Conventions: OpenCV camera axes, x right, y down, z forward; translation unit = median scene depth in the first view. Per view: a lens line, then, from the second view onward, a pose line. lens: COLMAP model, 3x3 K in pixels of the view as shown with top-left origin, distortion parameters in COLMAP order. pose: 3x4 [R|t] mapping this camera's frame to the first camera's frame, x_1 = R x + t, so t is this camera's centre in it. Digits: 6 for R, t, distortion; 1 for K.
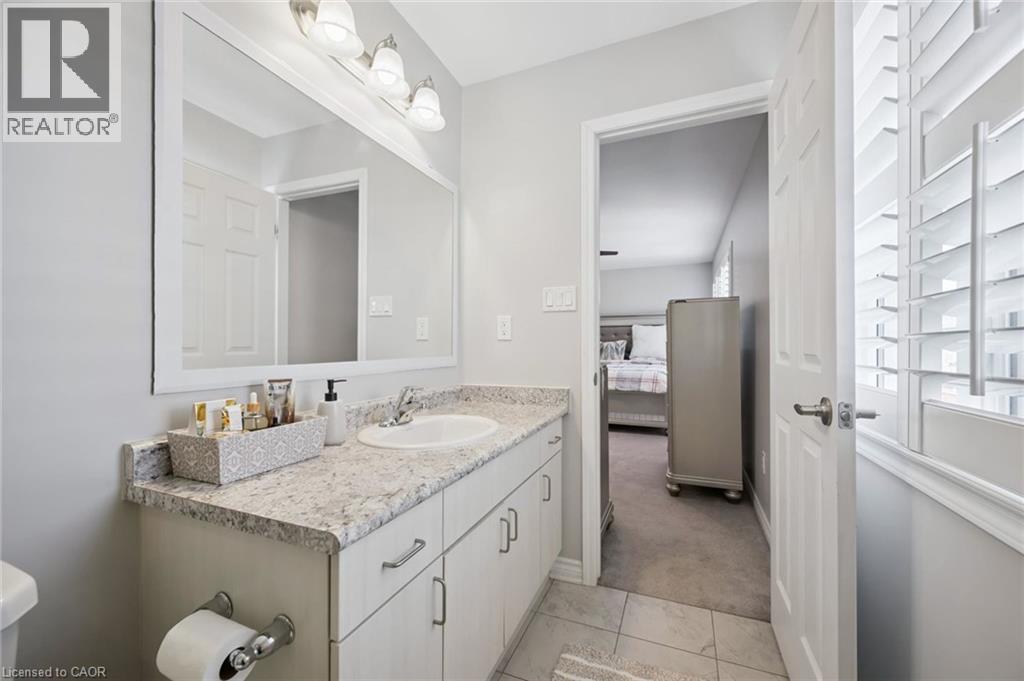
lens RADIAL K [[402.1, 0, 515.2], [0, 402.1, 344.5], [0, 0, 1]] dist [-0.001020, 0.000017]
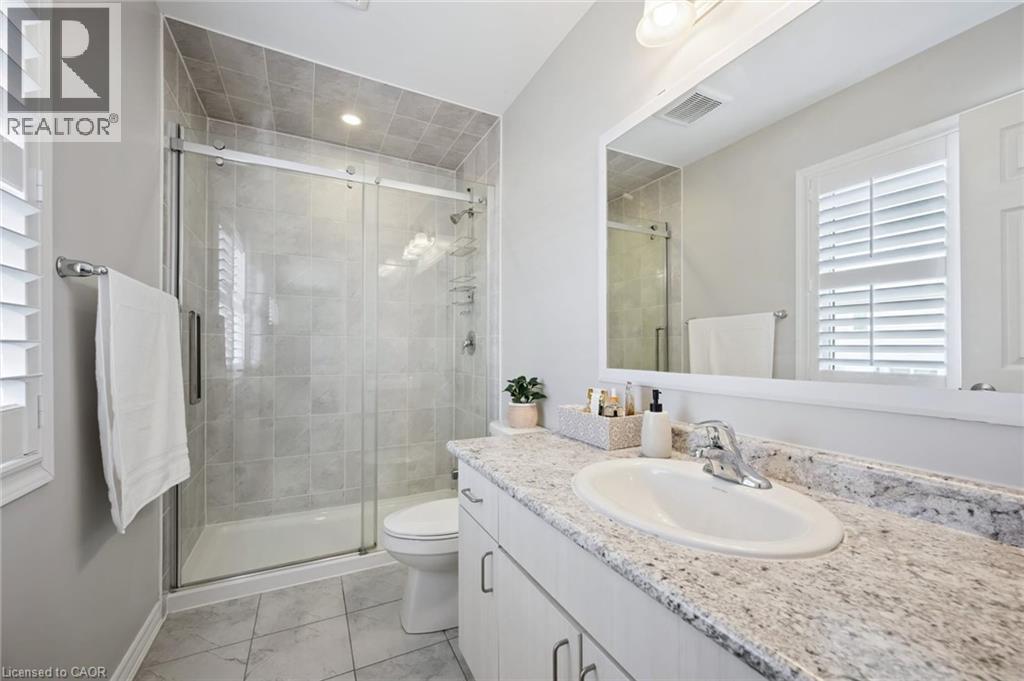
lens RADIAL K [[402.1, 0, 515.2], [0, 402.1, 344.5], [0, 0, 1]] dist [-0.001020, 0.000017]
pose [[-0.643872, -0.008374, -0.765087, 0.492498], [-0.002176, 0.999956, -0.009114, -0.010154], [0.765130, -0.004204, -0.643862, 1.359554]]
